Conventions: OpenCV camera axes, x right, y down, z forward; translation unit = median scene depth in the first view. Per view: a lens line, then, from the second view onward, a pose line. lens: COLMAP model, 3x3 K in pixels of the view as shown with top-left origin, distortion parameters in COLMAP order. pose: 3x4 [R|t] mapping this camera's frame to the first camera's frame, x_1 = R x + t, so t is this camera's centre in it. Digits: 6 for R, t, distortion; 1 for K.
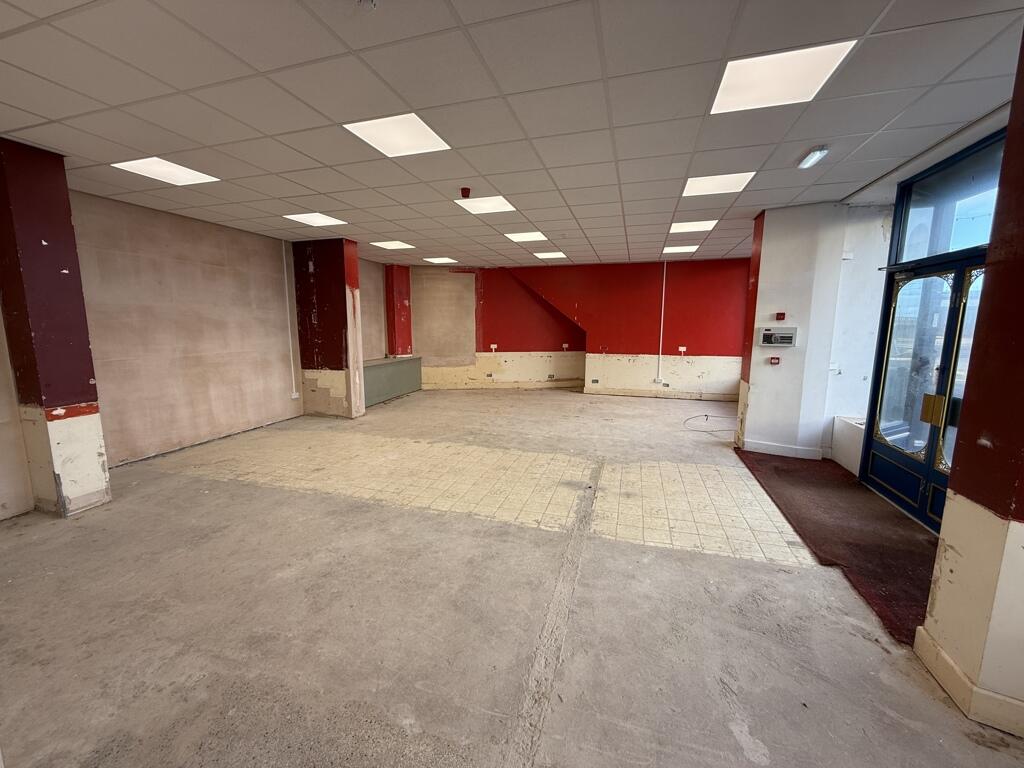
lens RADIAL K [[413.2, 0, 509.6], [0, 413.2, 385.8], [0, 0, 1]] dist [-0.005012, -0.000307]
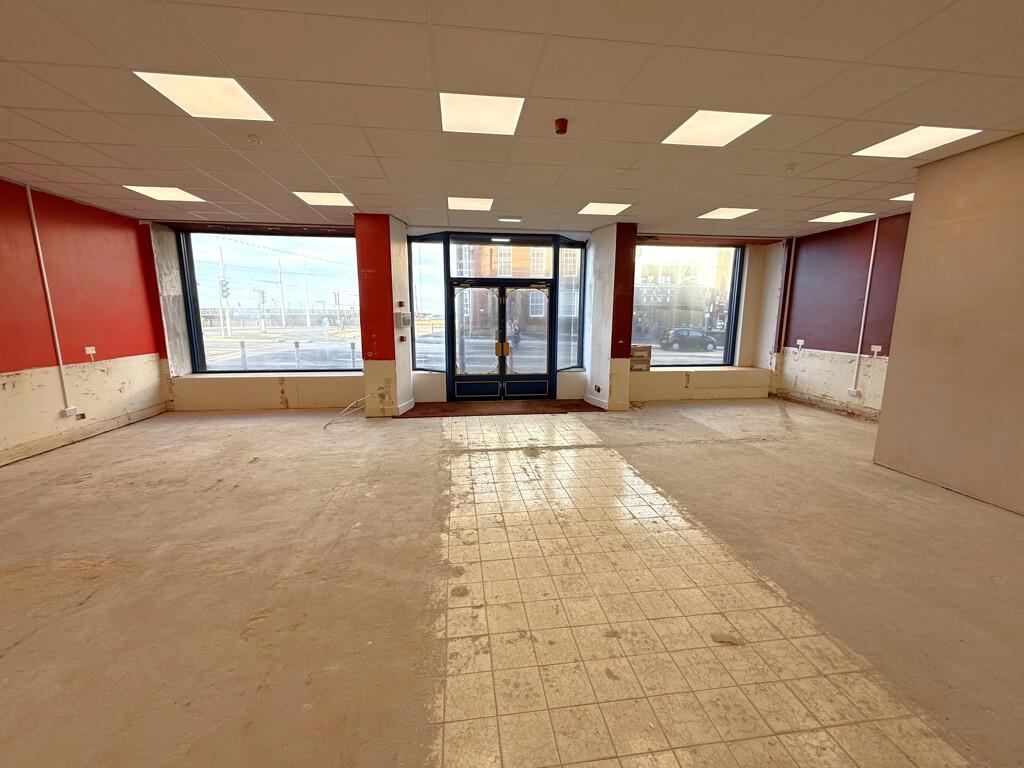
lens RADIAL K [[413.2, 0, 508.8], [0, 413.2, 384.5], [0, 0, 1]] dist [-0.005012, -0.000307]
pose [[-0.426355, -0.151579, 0.891765, -0.702219], [0.130846, 0.965156, 0.226612, -0.180955], [-0.895042, 0.213301, -0.391665, 1.304339]]
